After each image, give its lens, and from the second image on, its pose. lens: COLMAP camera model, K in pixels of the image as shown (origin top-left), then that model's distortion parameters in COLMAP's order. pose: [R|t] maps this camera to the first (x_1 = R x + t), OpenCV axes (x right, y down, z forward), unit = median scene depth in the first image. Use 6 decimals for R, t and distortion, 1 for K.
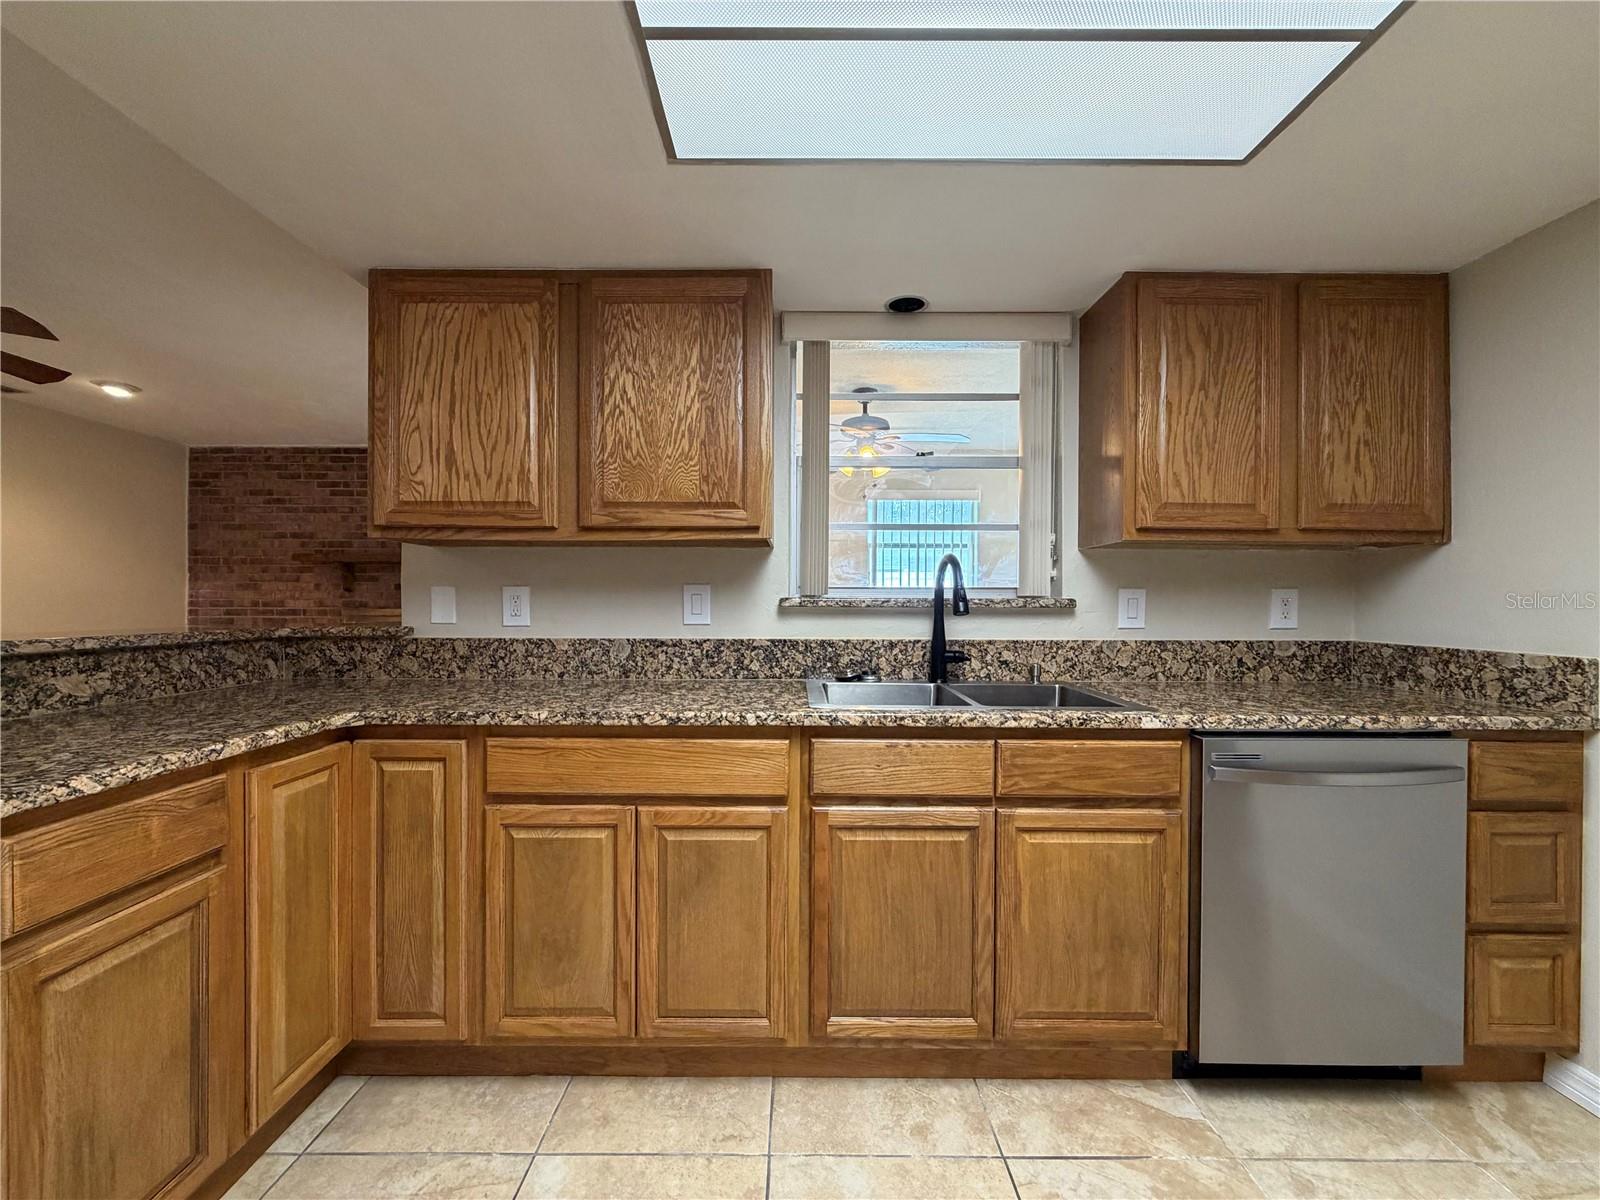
lens RADIAL K [[637.2, 0, 796.6], [0, 637.2, 600.0], [0, 0, 1]] dist [0.001064, -0.000108]
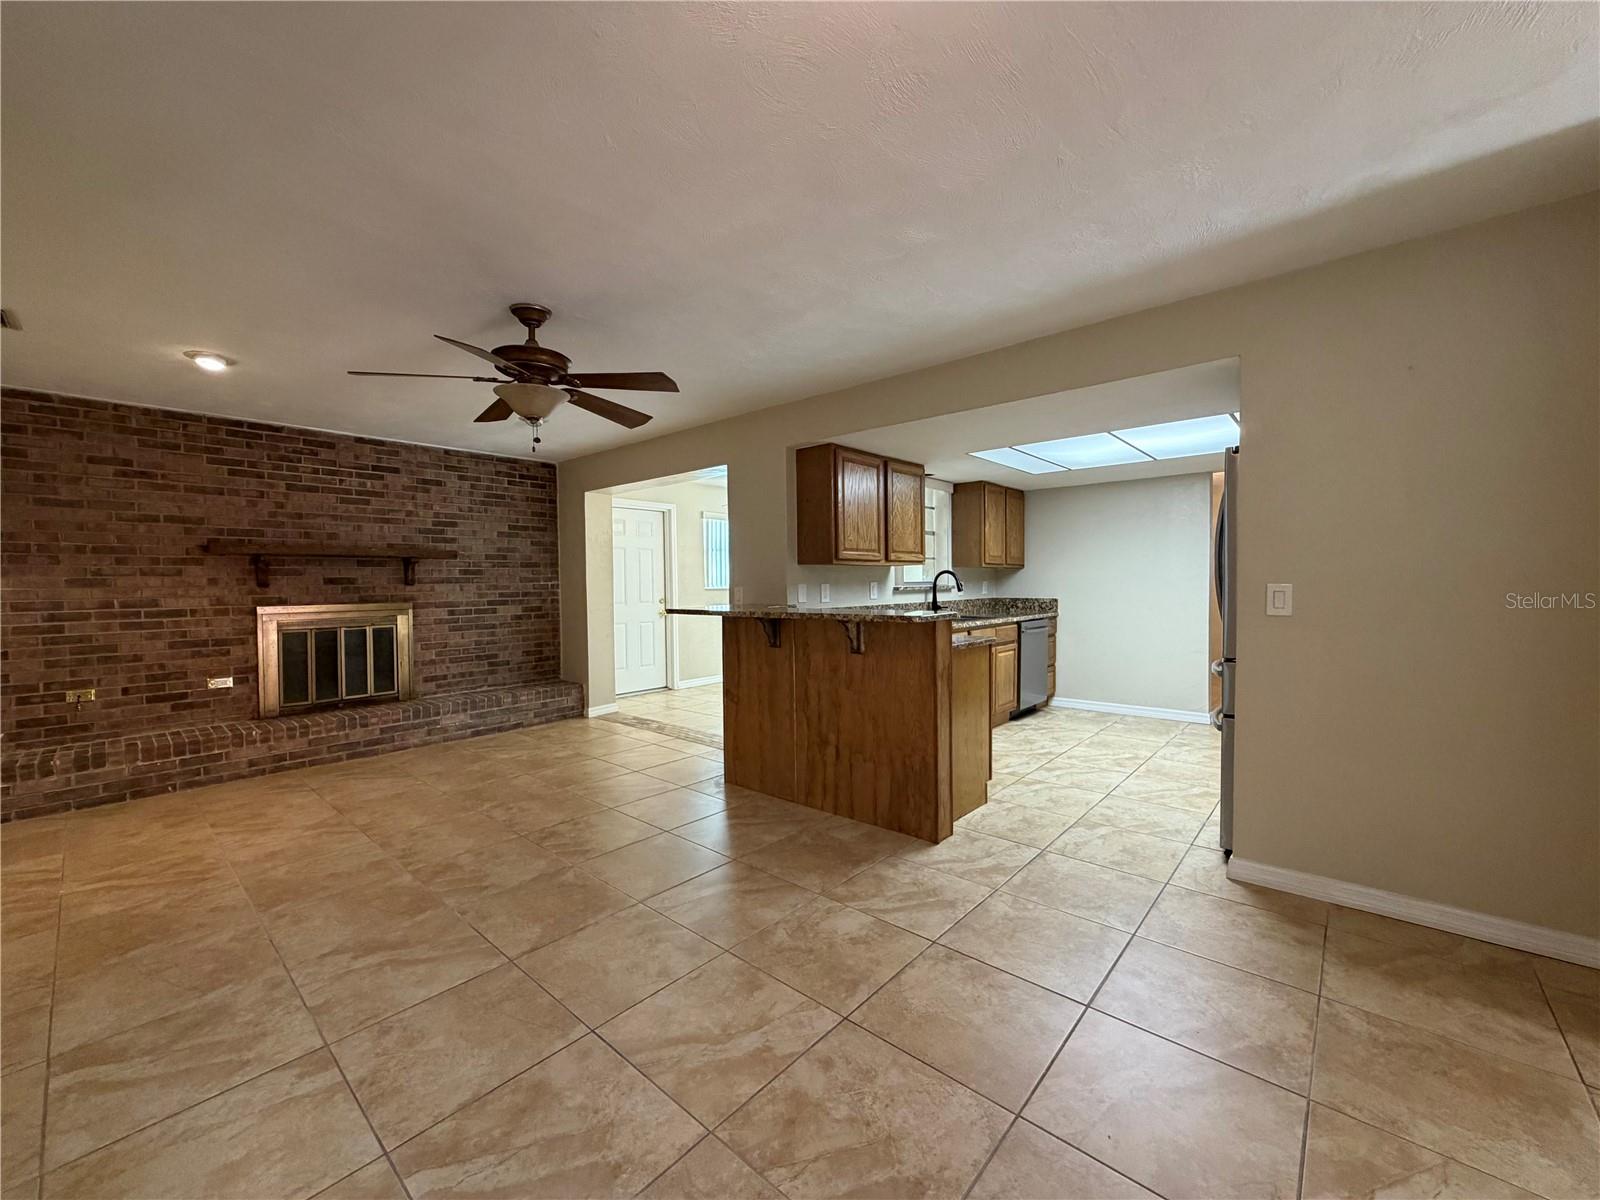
lens RADIAL K [[637.2, 0, 798.0], [0, 637.2, 597.1], [0, 0, 1]] dist [0.001064, -0.000108]
pose [[0.661448, -0.028789, 0.749438, -2.459509], [0.011498, 0.999535, 0.028247, -0.044017], [-0.749903, -0.010067, 0.661472, -0.395226]]
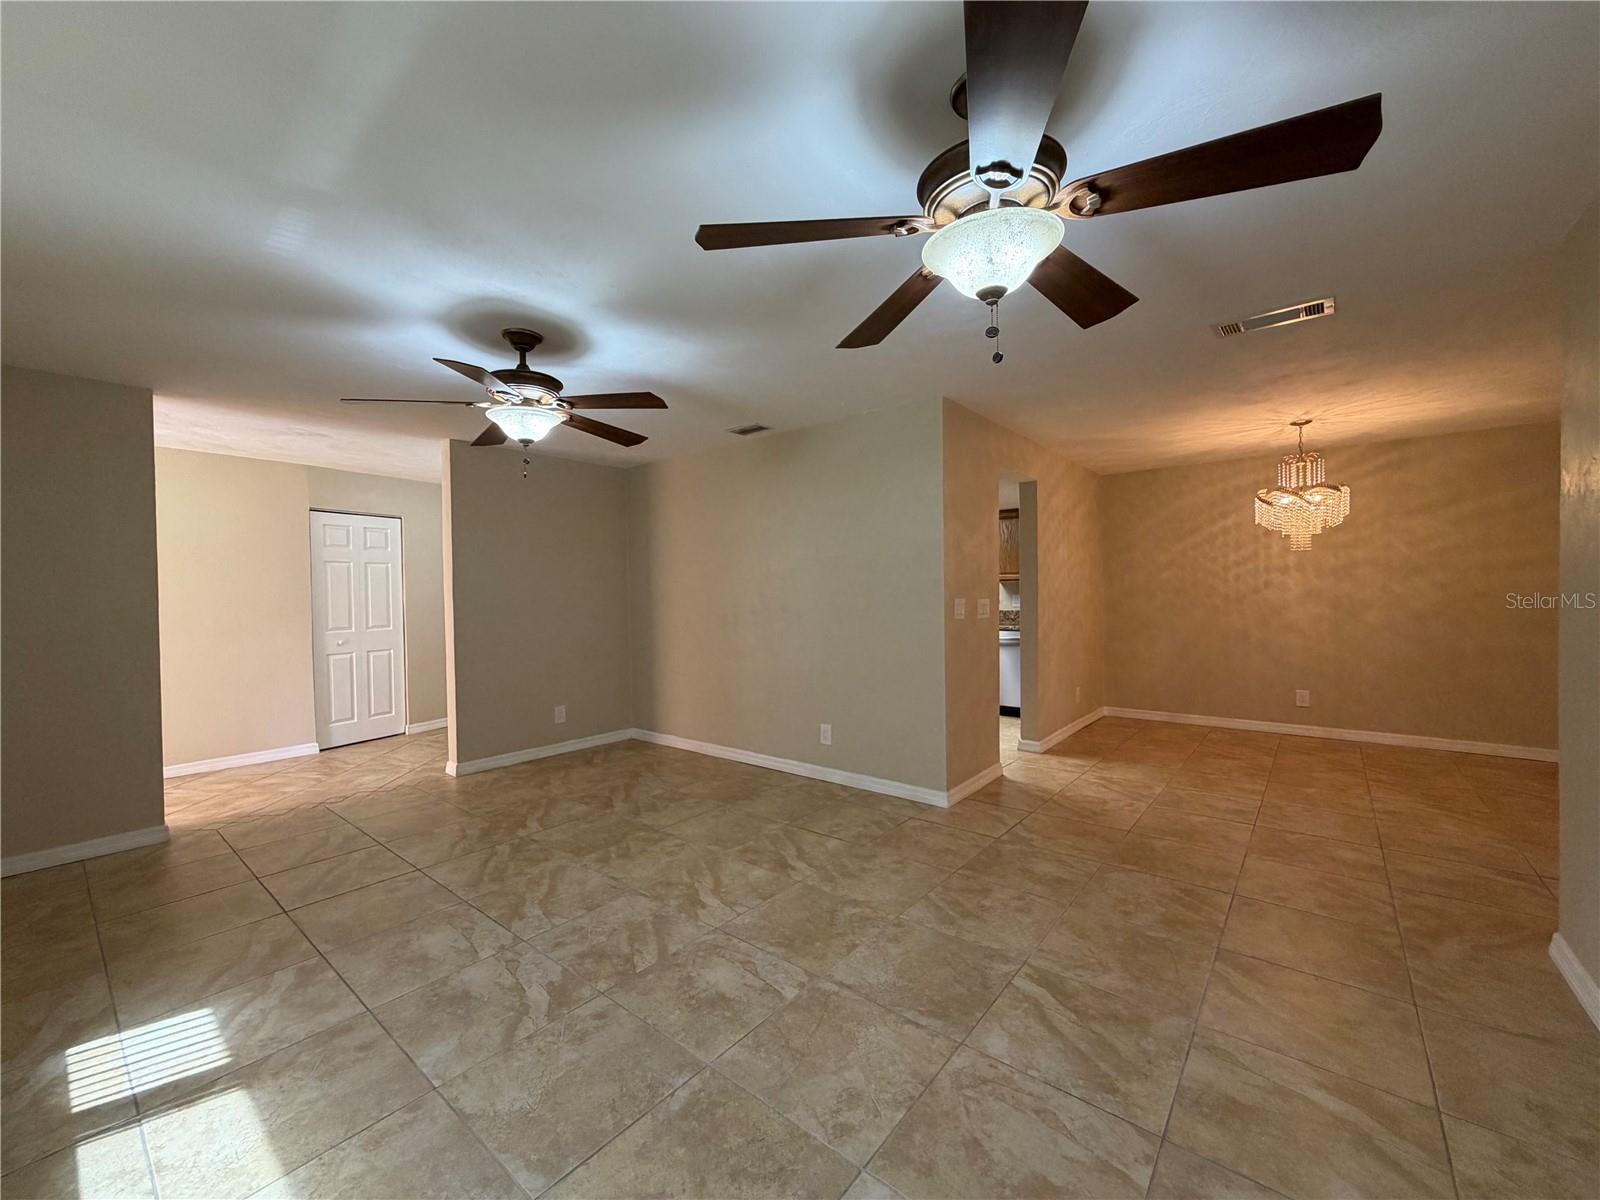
lens RADIAL K [[637.2, 0, 797.4], [0, 637.2, 603.2], [0, 0, 1]] dist [0.001064, -0.000108]
pose [[0.768435, -0.004503, -0.639912, 2.042294], [0.018697, 0.999706, 0.015417, -0.049650], [0.639655, -0.023812, 0.768293, -2.428341]]
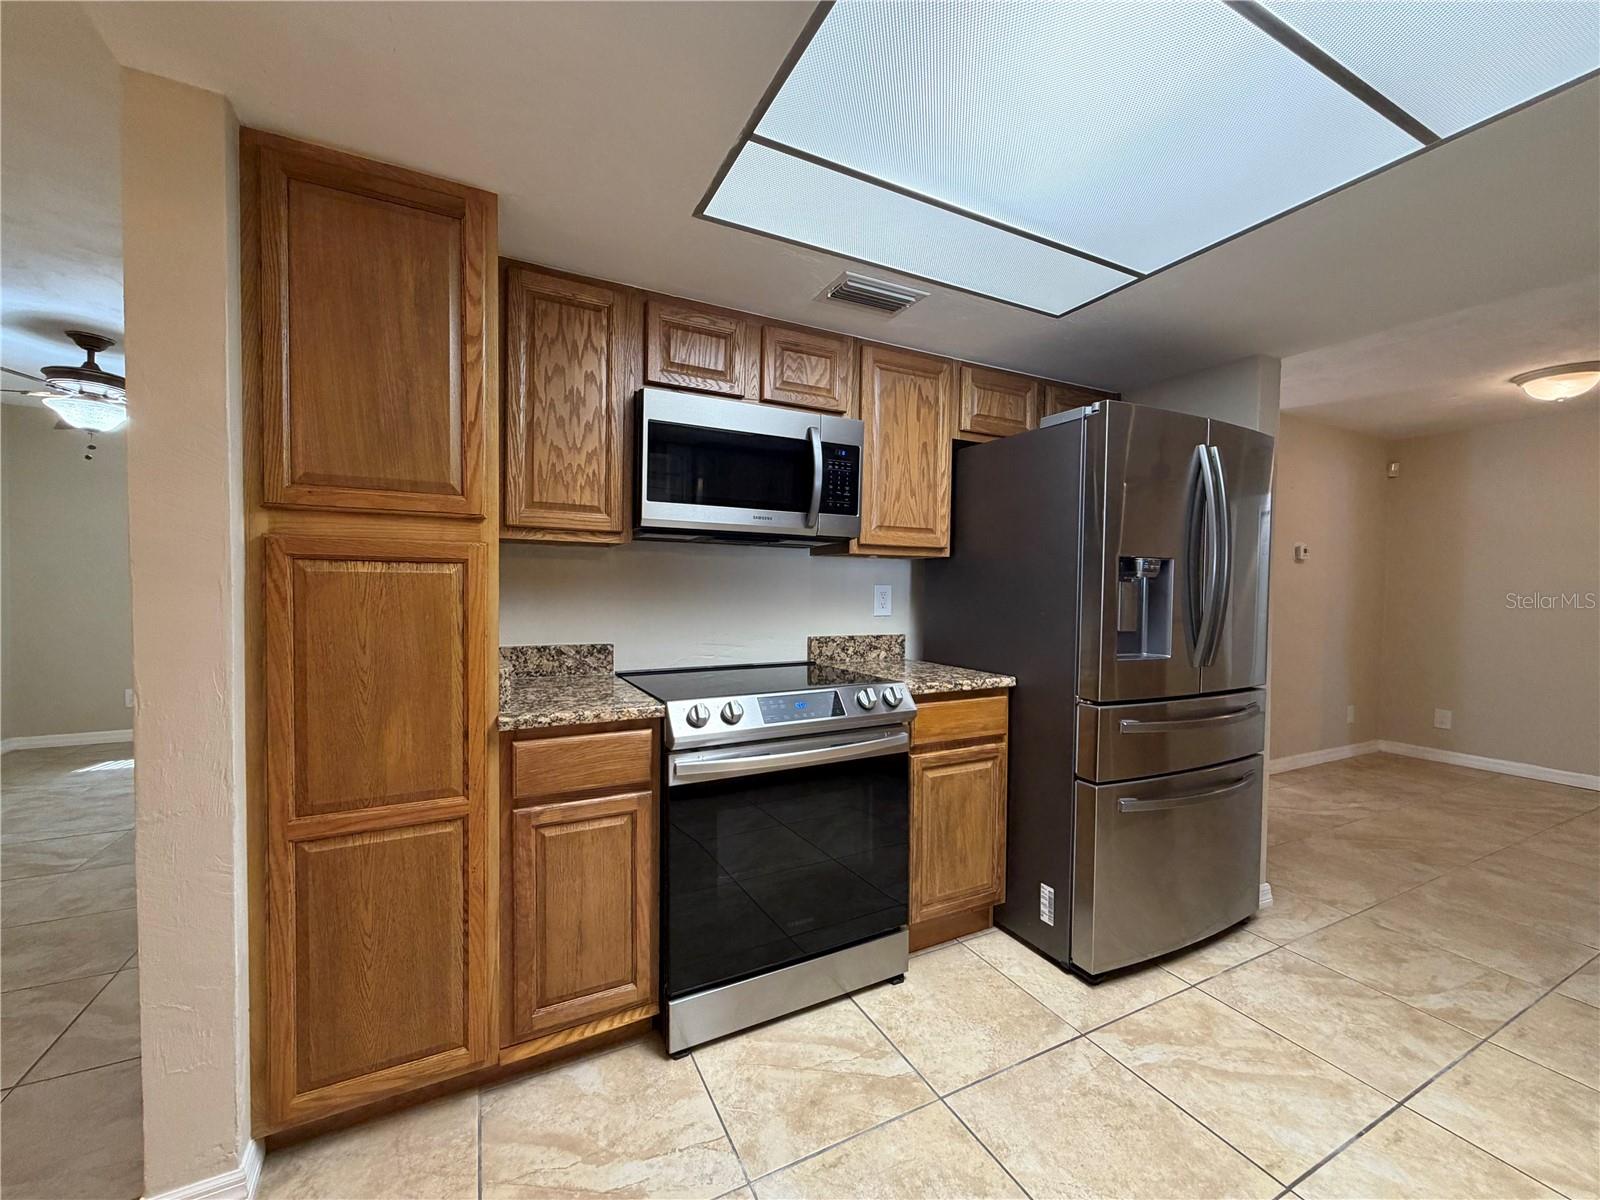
lens RADIAL K [[637.2, 0, 794.0], [0, 637.2, 598.2], [0, 0, 1]] dist [0.001064, -0.000108]
pose [[-0.893144, -0.006769, -0.449720, 0.803194], [-0.018174, 0.999613, 0.021046, -0.026522], [0.449403, 0.026971, -0.892922, 0.576108]]
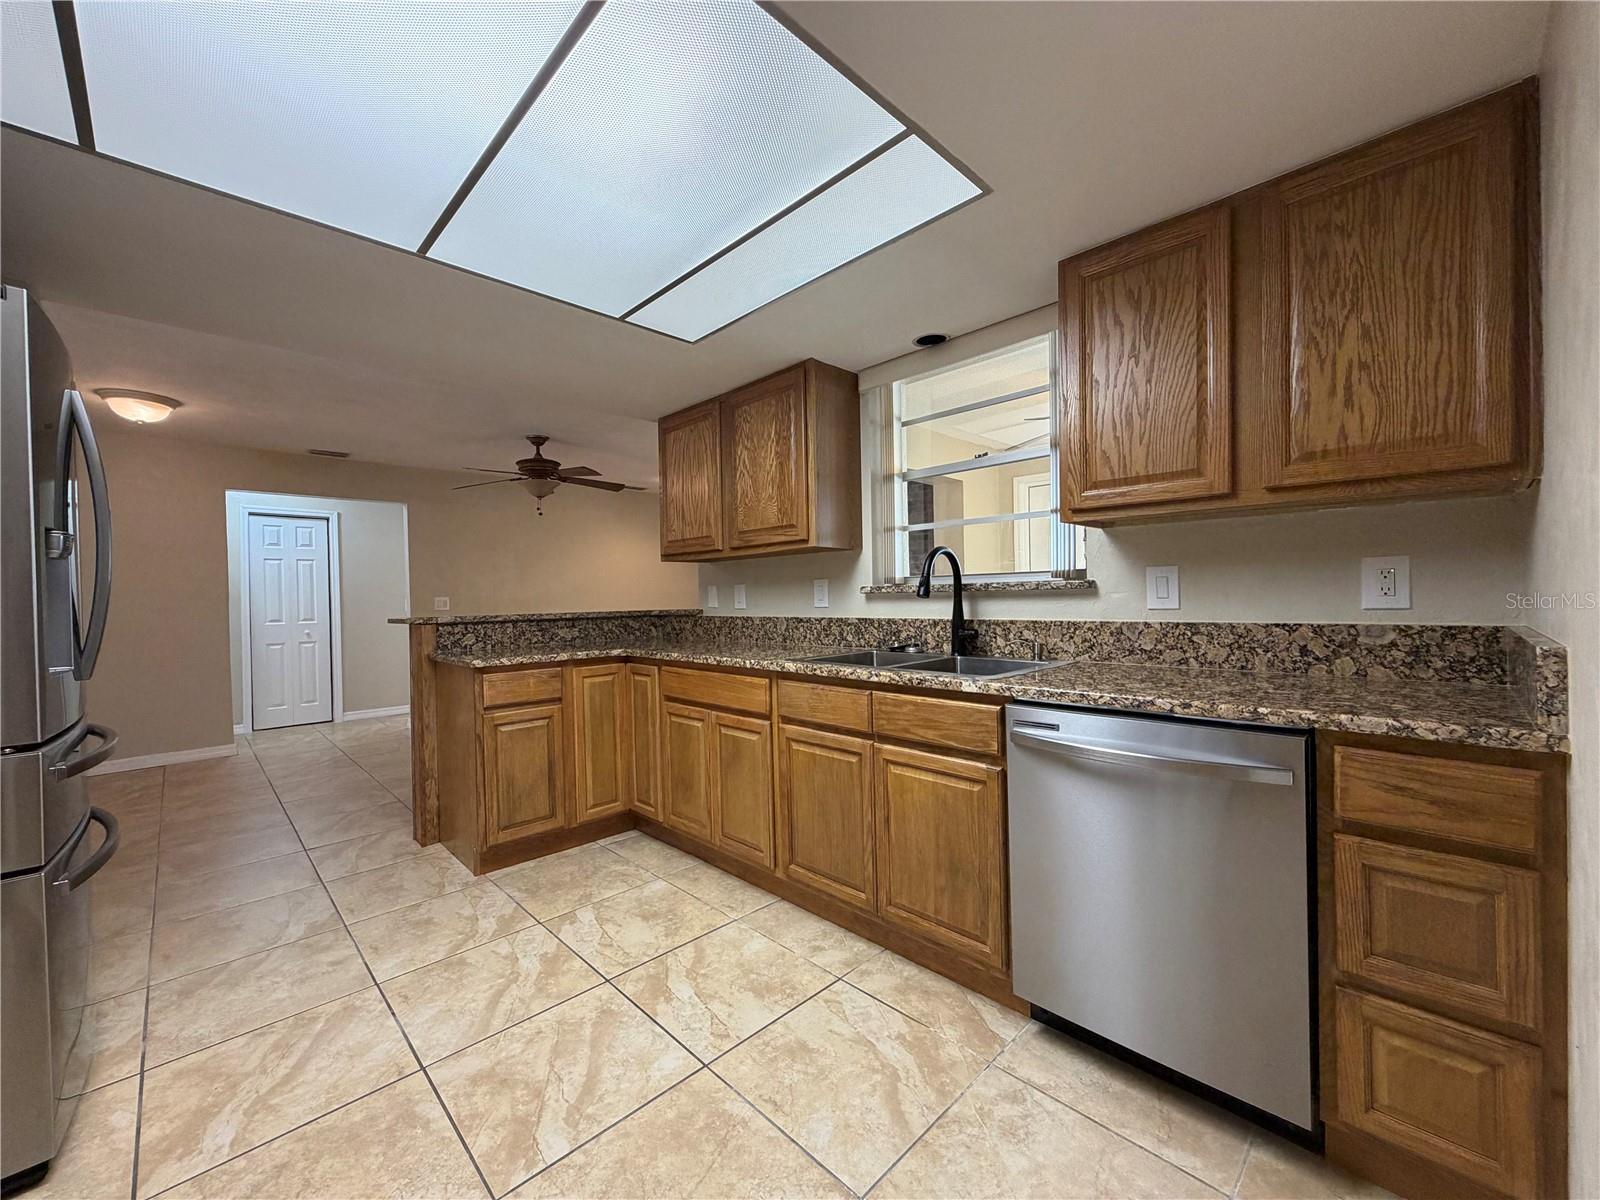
lens RADIAL K [[637.2, 0, 796.1], [0, 637.2, 600.0], [0, 0, 1]] dist [0.001064, -0.000108]
pose [[0.698395, -0.013268, -0.715589, 0.962017], [0.024373, 0.999689, 0.005252, 0.015823], [0.715297, -0.021109, 0.698502, -0.033337]]
